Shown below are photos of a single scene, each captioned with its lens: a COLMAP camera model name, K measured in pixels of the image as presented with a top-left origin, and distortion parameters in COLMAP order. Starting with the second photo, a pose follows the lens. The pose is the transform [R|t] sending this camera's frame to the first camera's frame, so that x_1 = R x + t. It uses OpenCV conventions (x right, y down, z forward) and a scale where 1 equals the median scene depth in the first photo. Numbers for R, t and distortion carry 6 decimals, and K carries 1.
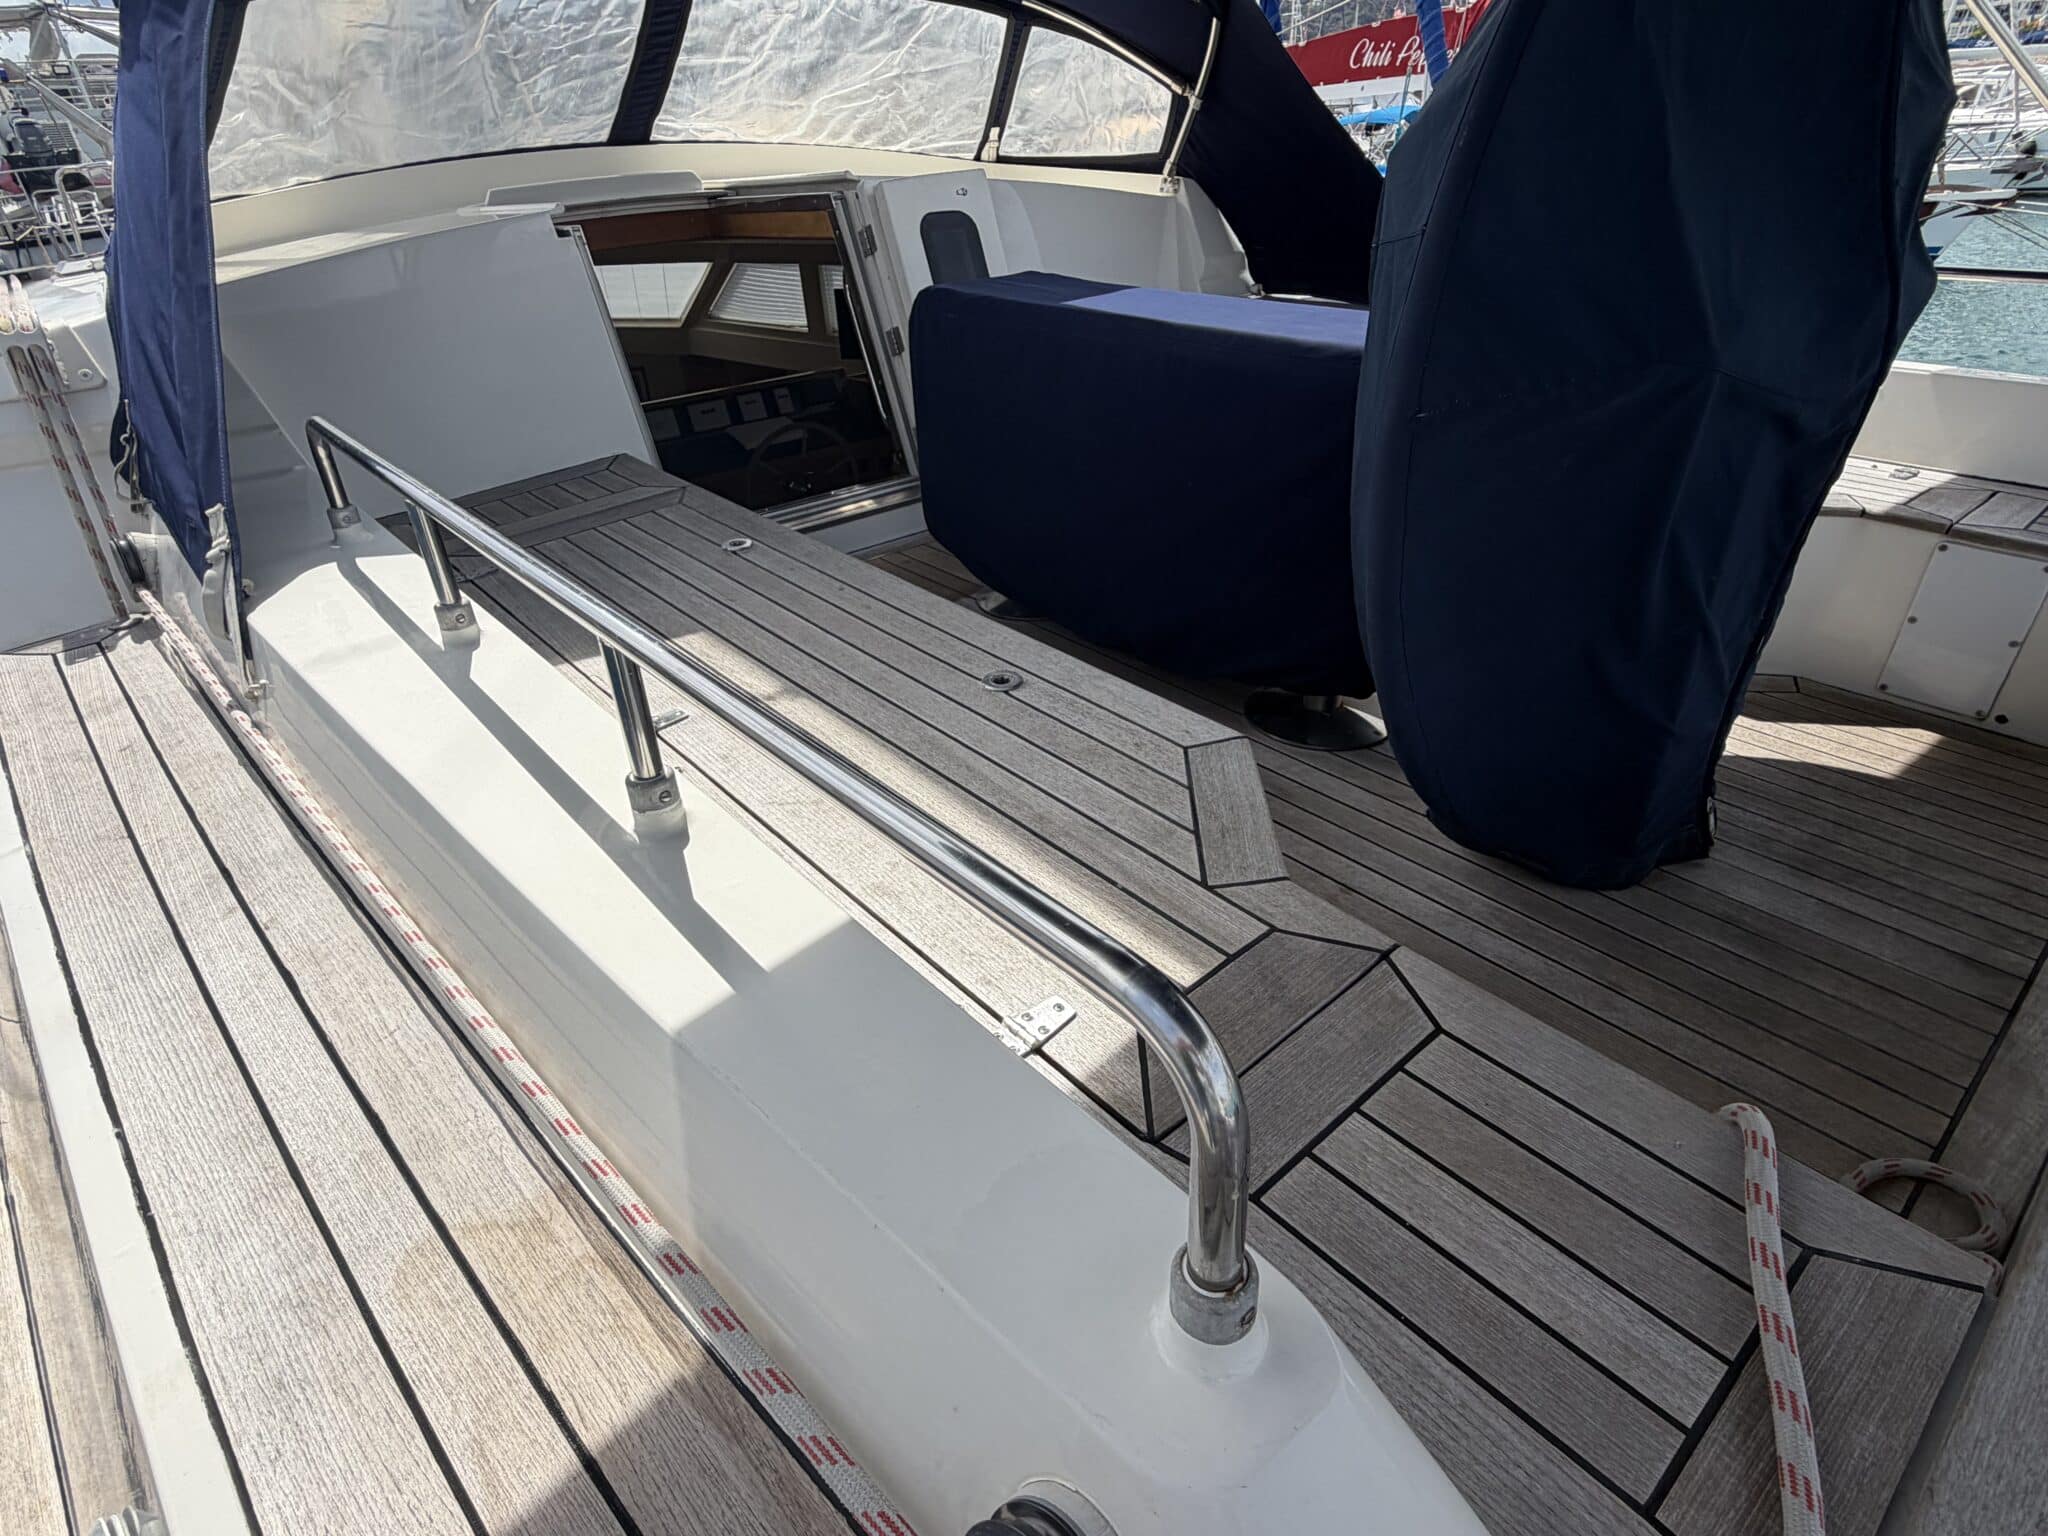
lens RADIAL K [[1111.0, 0, 1018.9], [0, 1111.0, 761.8], [0, 0, 1]] dist [-0.033486, 0.037984]
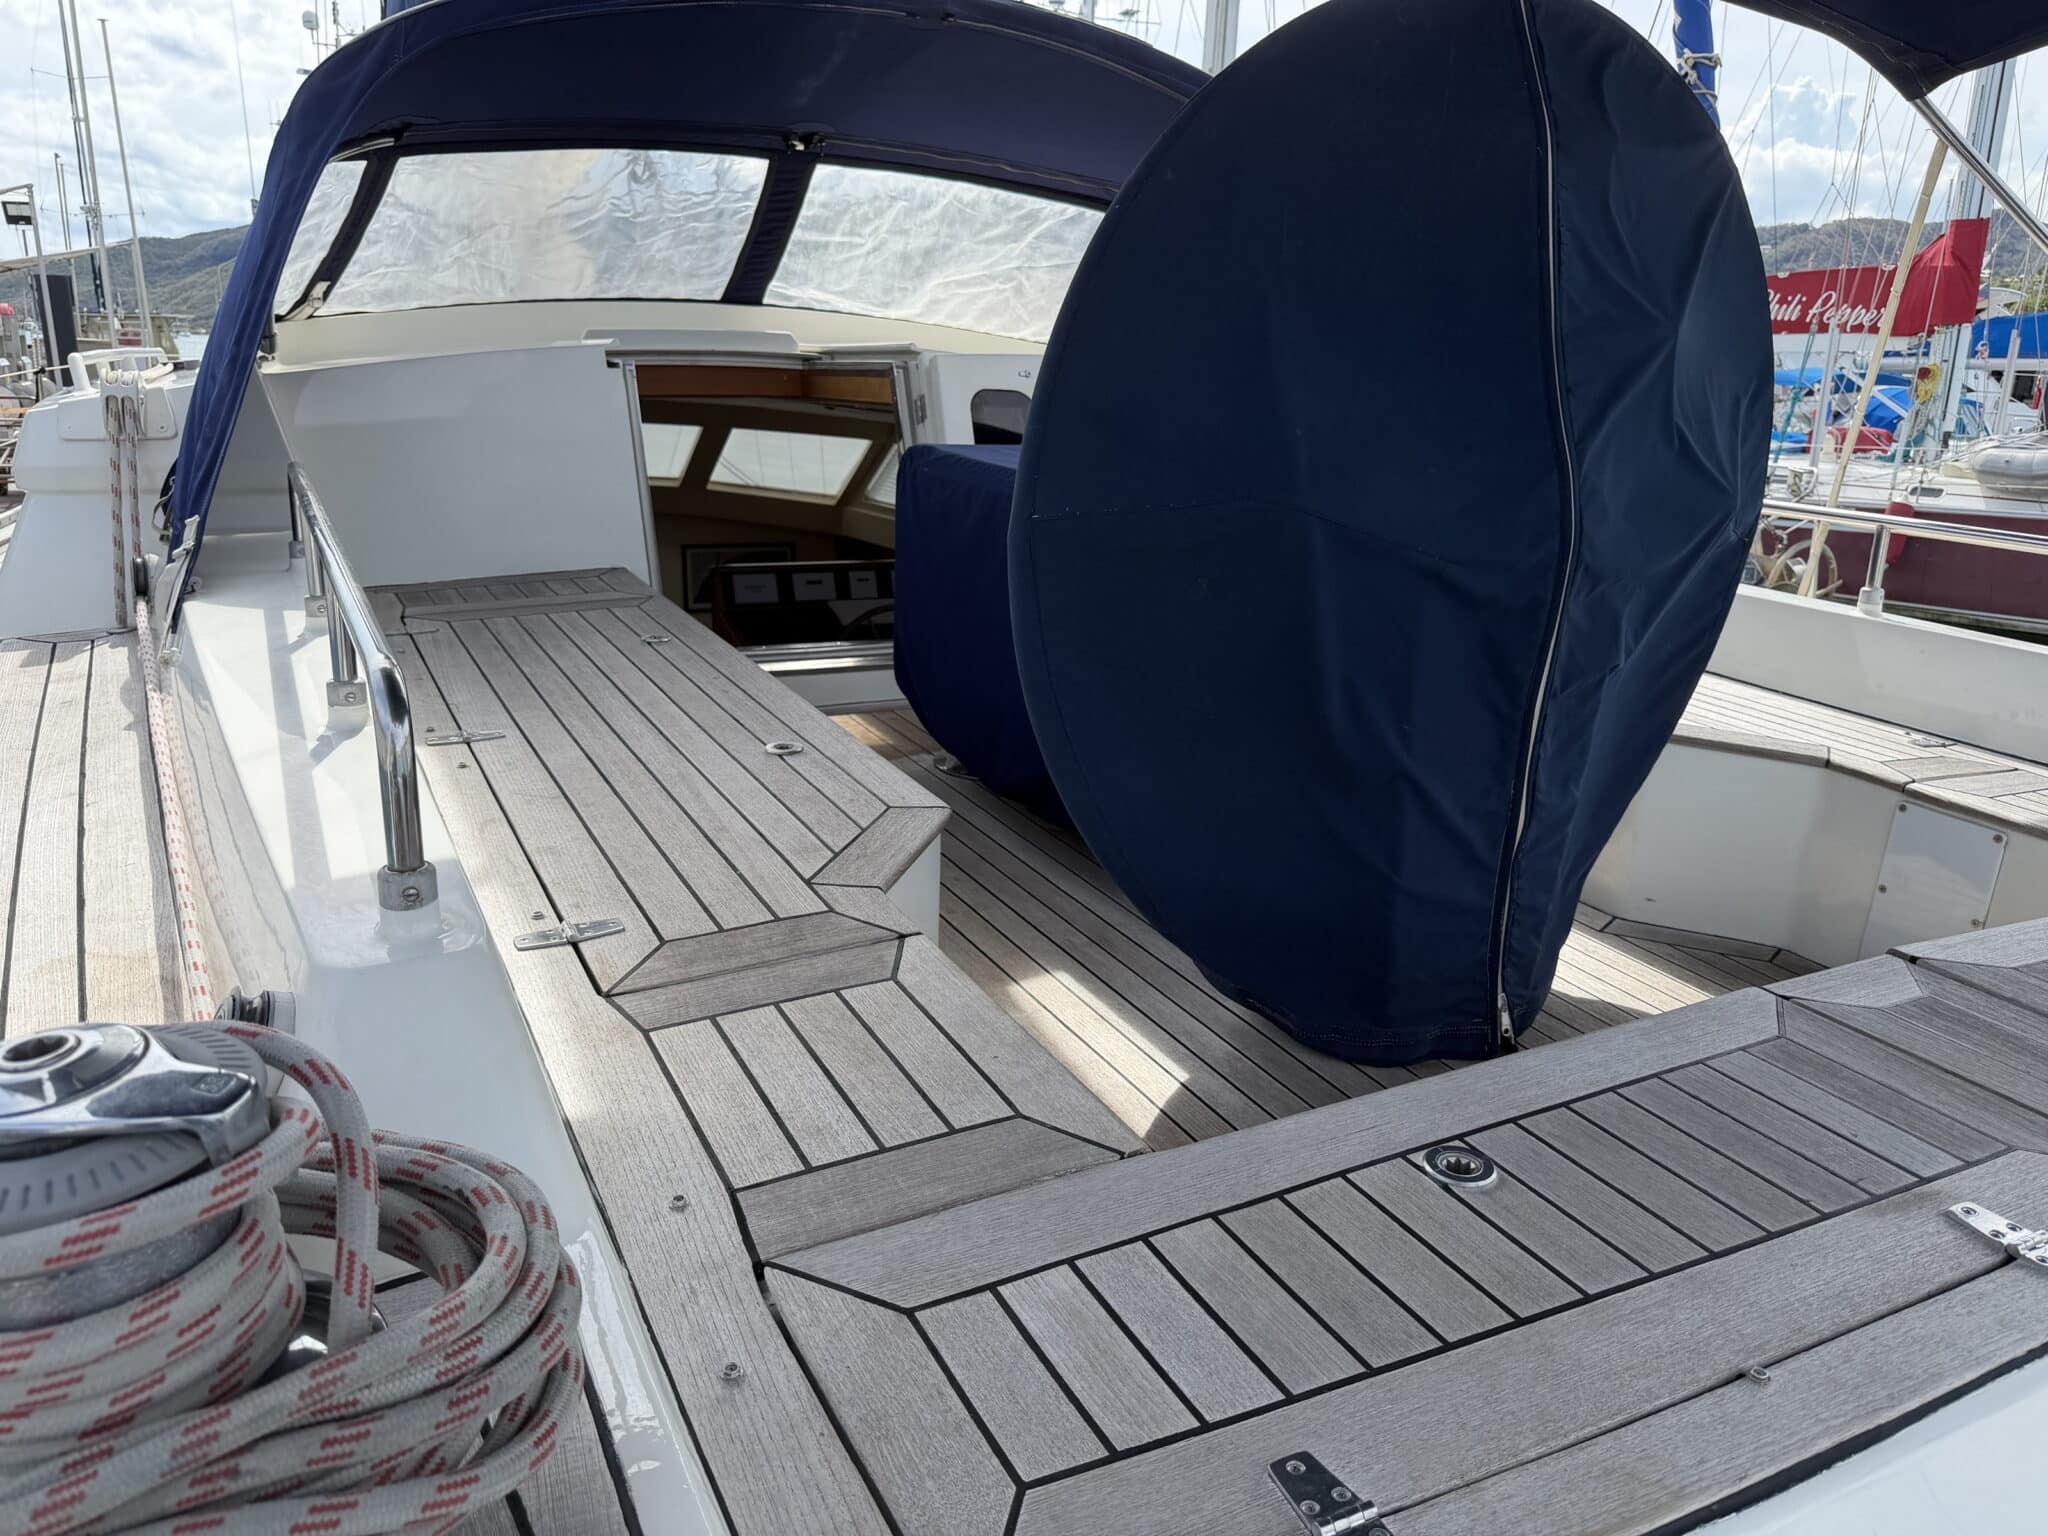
lens RADIAL K [[1427.1, 0, 1030.8], [0, 1427.1, 773.8], [0, 0, 1]] dist [0.014793, -0.001366]
pose [[0.974127, 0.140220, -0.177242, 0.214248], [-0.176636, 0.961602, -0.210052, 0.091775], [0.140982, 0.235925, 0.961490, -0.138283]]
